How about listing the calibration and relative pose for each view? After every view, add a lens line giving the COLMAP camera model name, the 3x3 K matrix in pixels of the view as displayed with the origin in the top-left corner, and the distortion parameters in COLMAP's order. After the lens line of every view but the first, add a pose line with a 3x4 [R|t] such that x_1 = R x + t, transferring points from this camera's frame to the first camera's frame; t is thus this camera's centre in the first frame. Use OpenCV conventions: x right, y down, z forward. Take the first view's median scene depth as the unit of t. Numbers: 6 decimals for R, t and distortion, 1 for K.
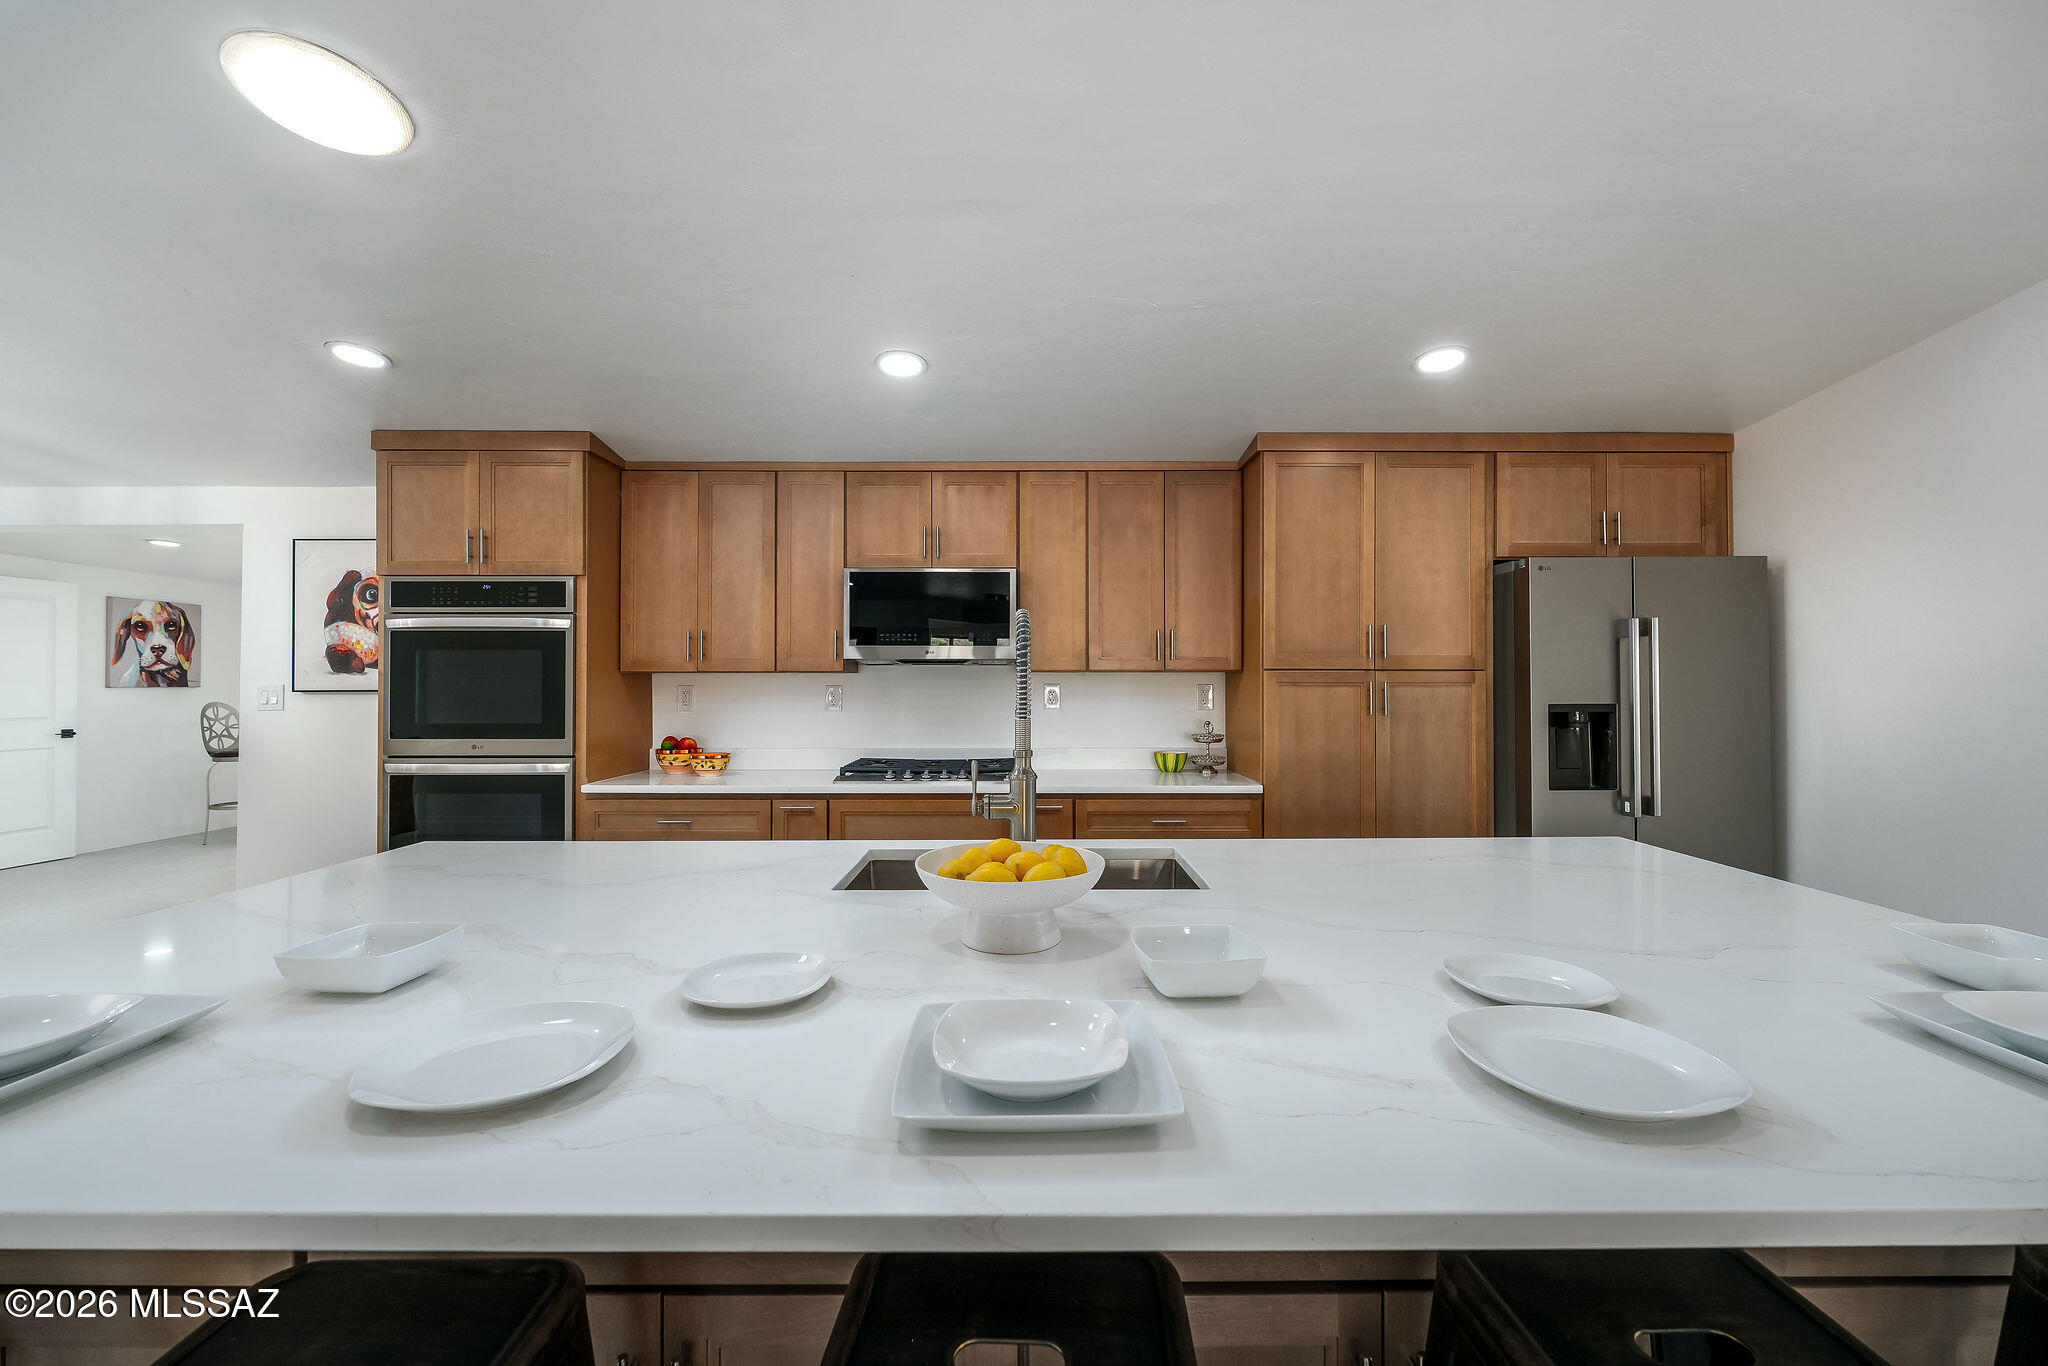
lens RADIAL K [[817.6, 0, 1024.0], [0, 817.6, 683.0], [0, 0, 1]] dist [-0.002553, -0.000067]
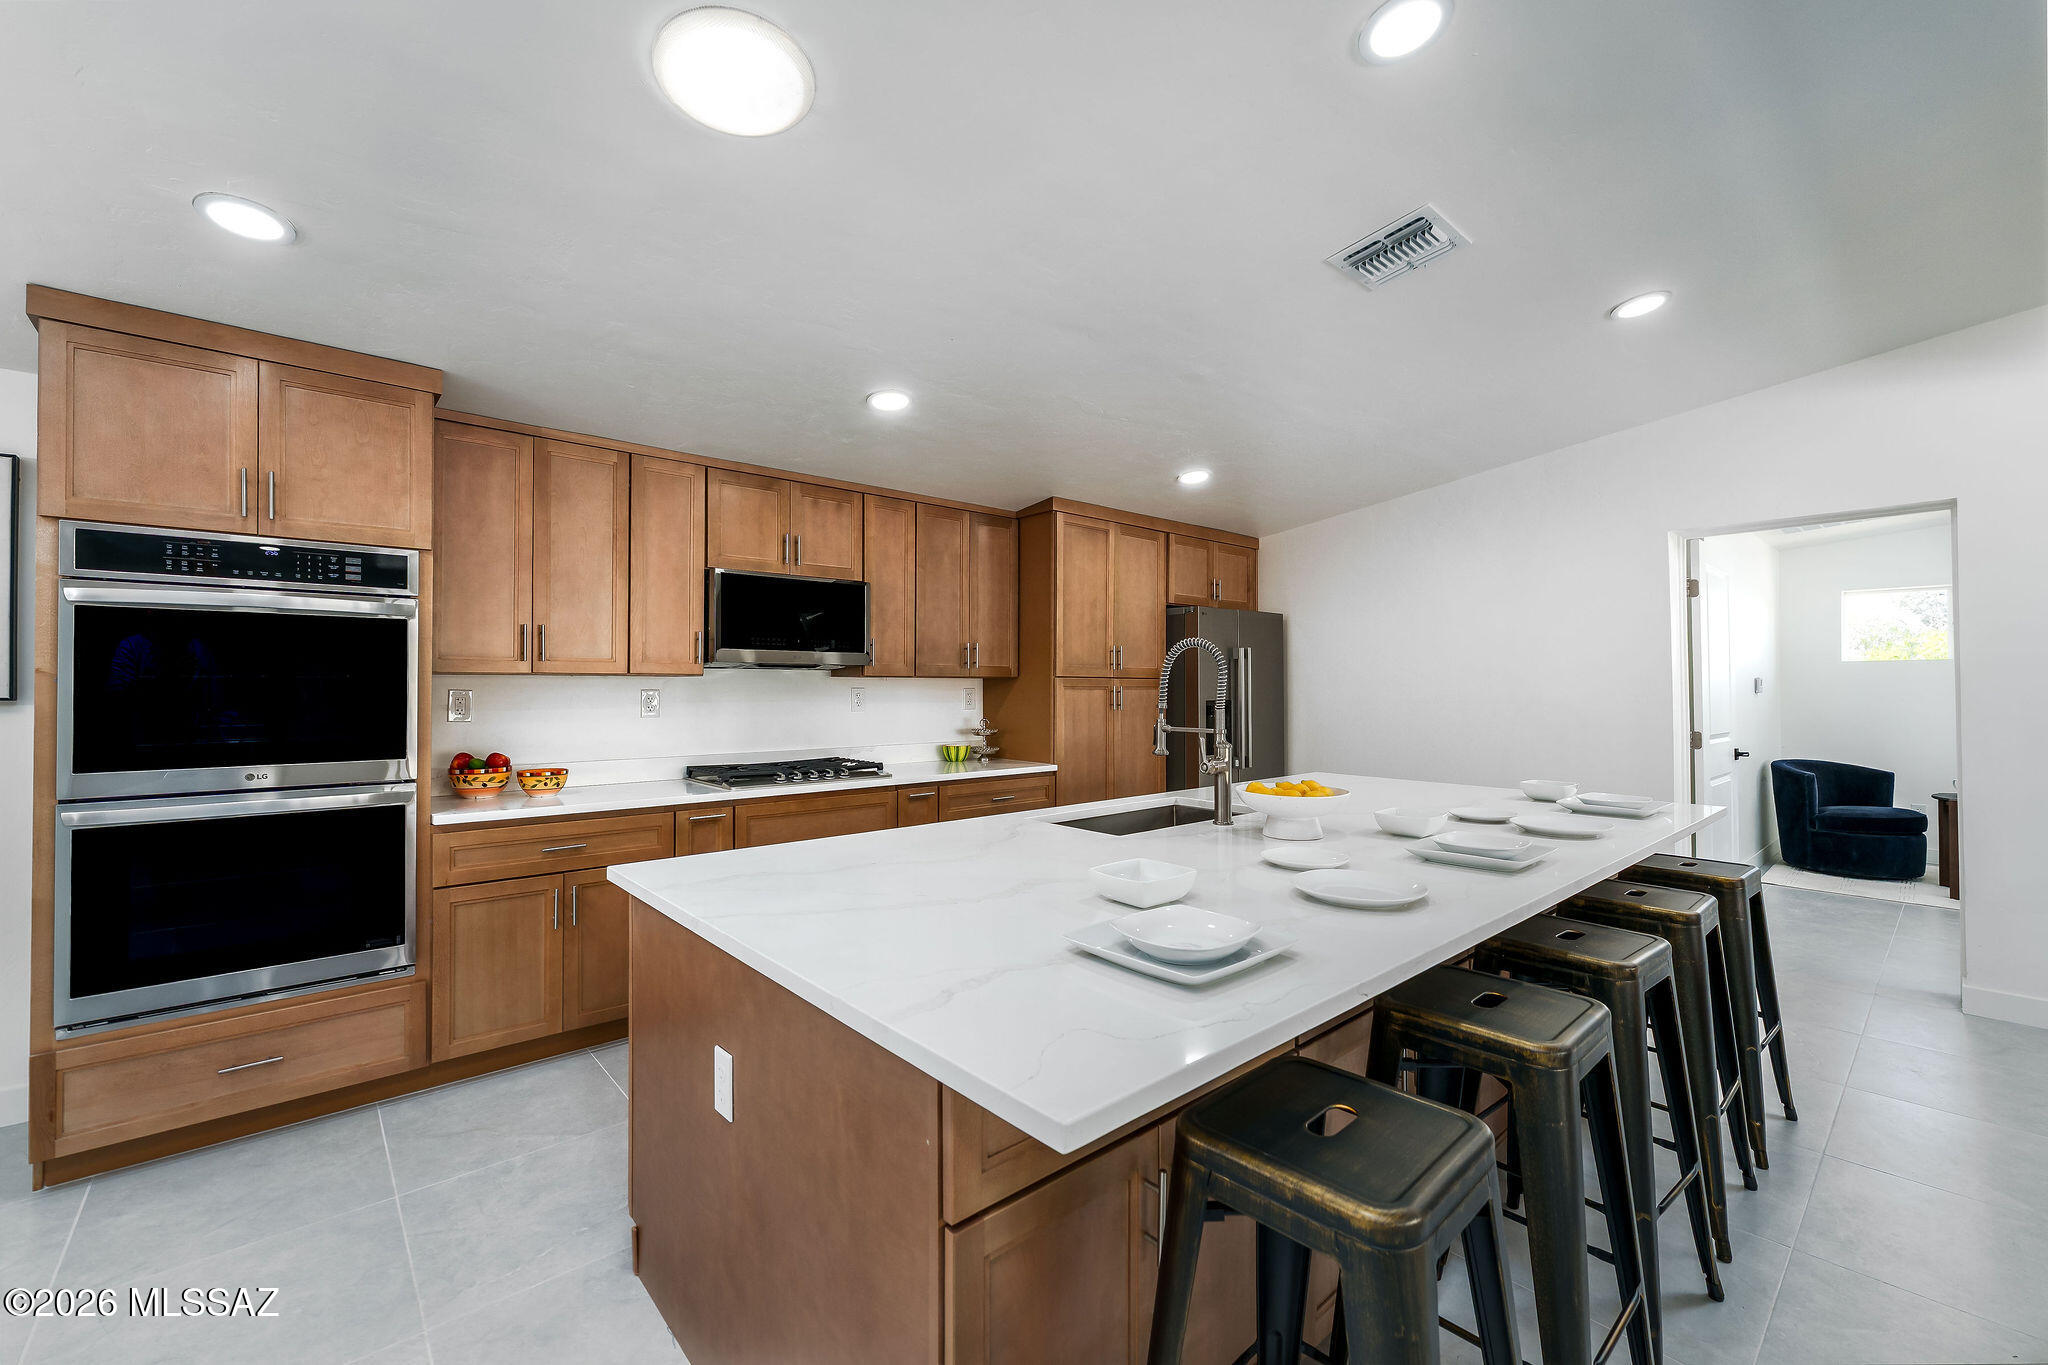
lens RADIAL K [[854.6, 0, 1024.0], [0, 854.6, 682.5], [0, 0, 1]] dist [0.000502, 0.000116]
pose [[0.750002, 0.003832, 0.661424, -0.651631], [0.001669, 0.999969, -0.007687, 0.003511], [-0.661433, 0.006869, 0.749972, 0.001016]]
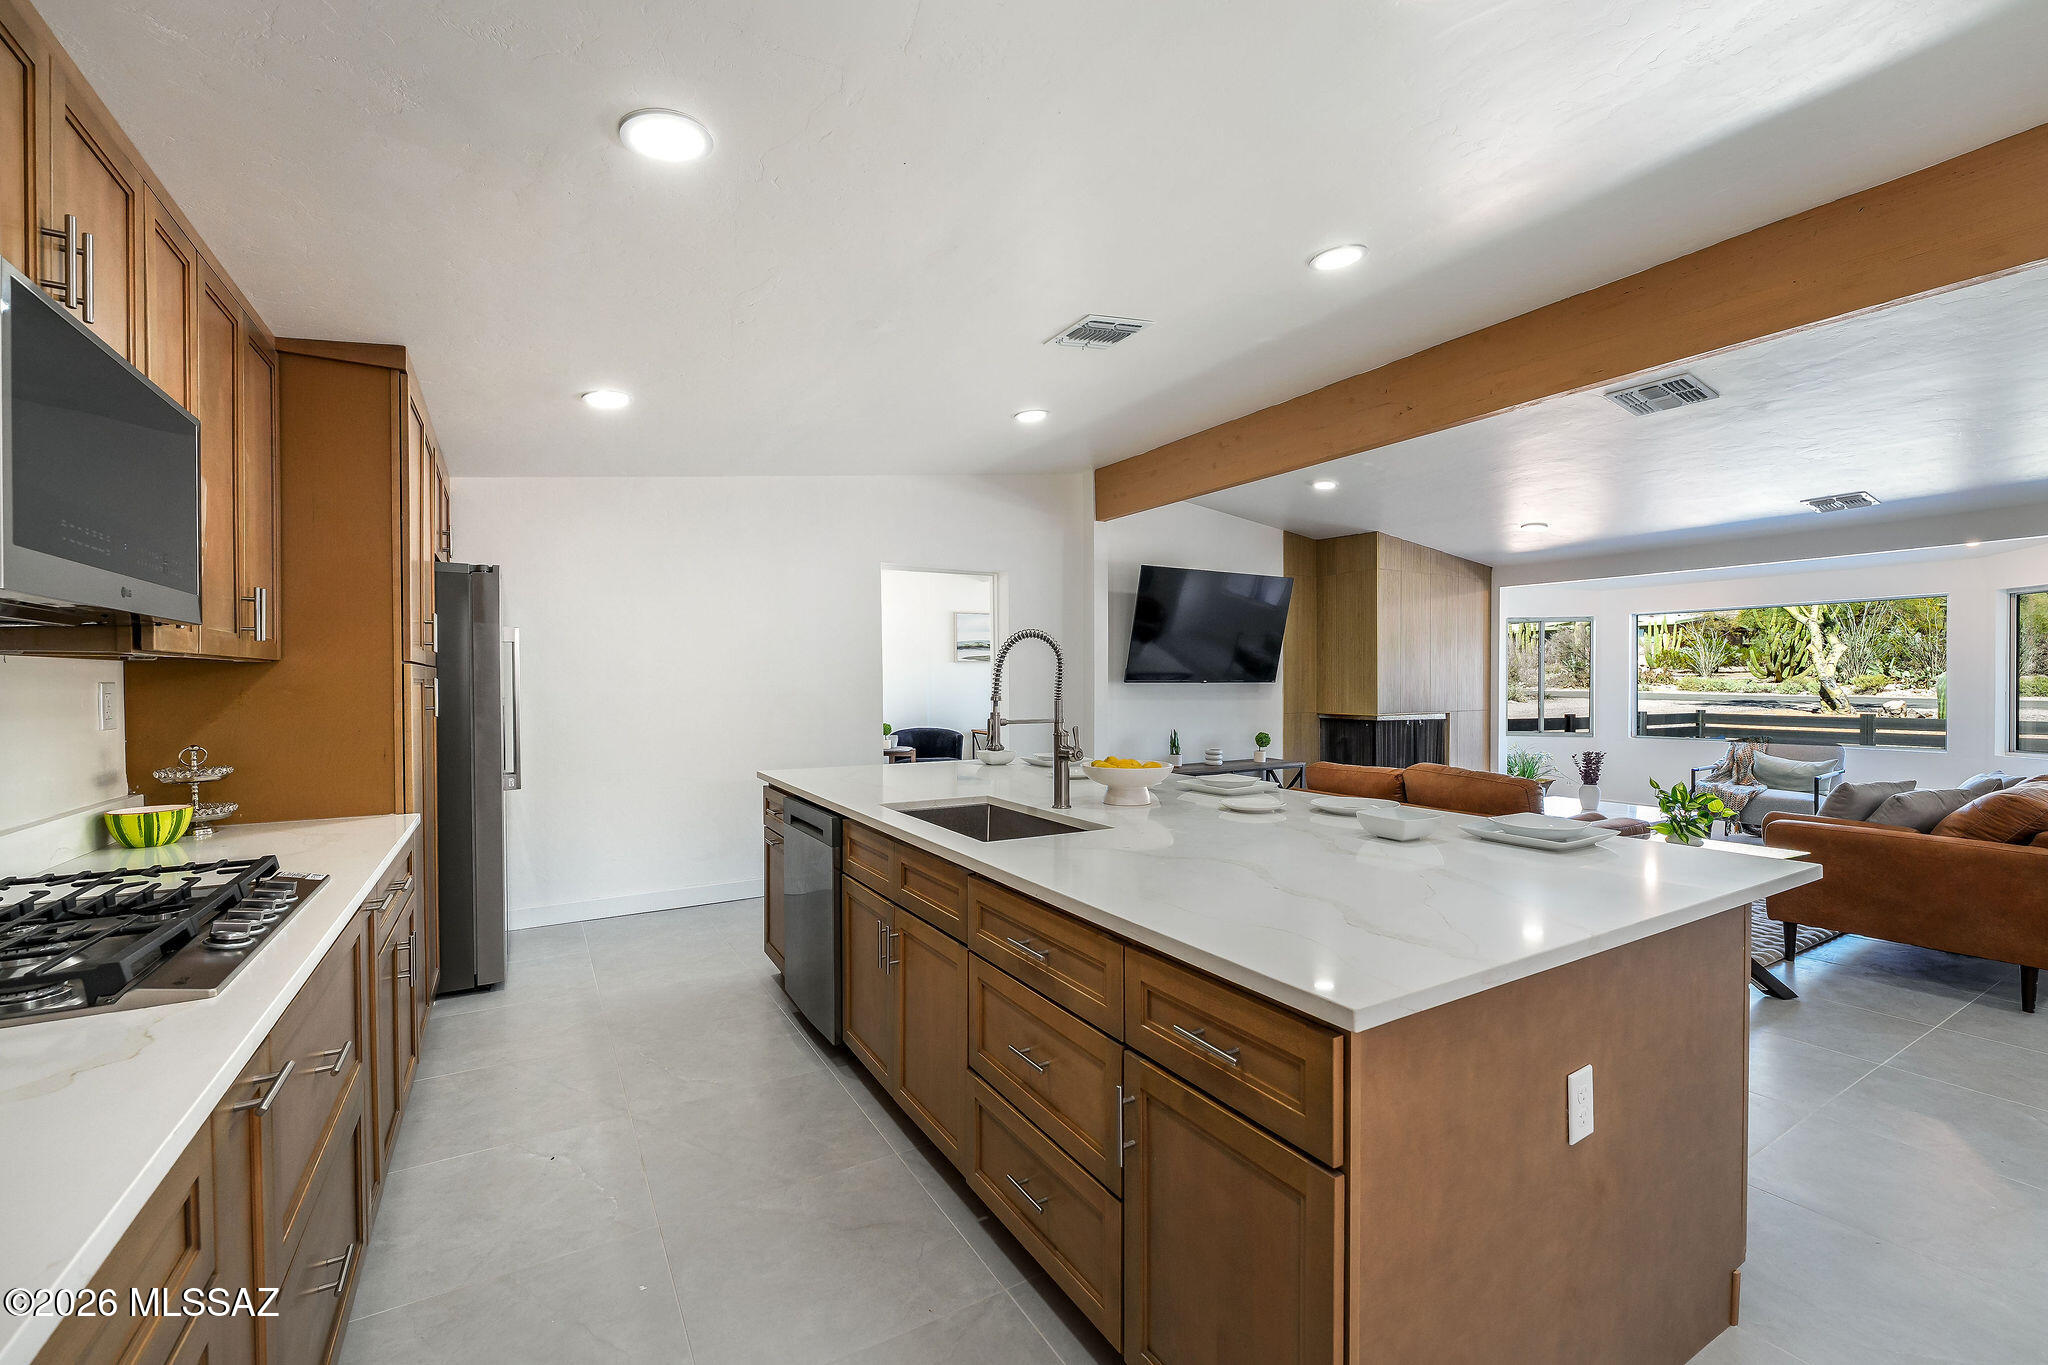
lens RADIAL K [[855.2, 0, 1024.0], [0, 855.2, 682.5], [0, 0, 1]] dist [-0.010168, -0.000047]
pose [[-0.523706, -0.001555, 0.851897, -0.677385], [0.009256, 0.999929, 0.007515, 0.002941], [-0.851849, 0.011821, -0.523655, 0.915442]]
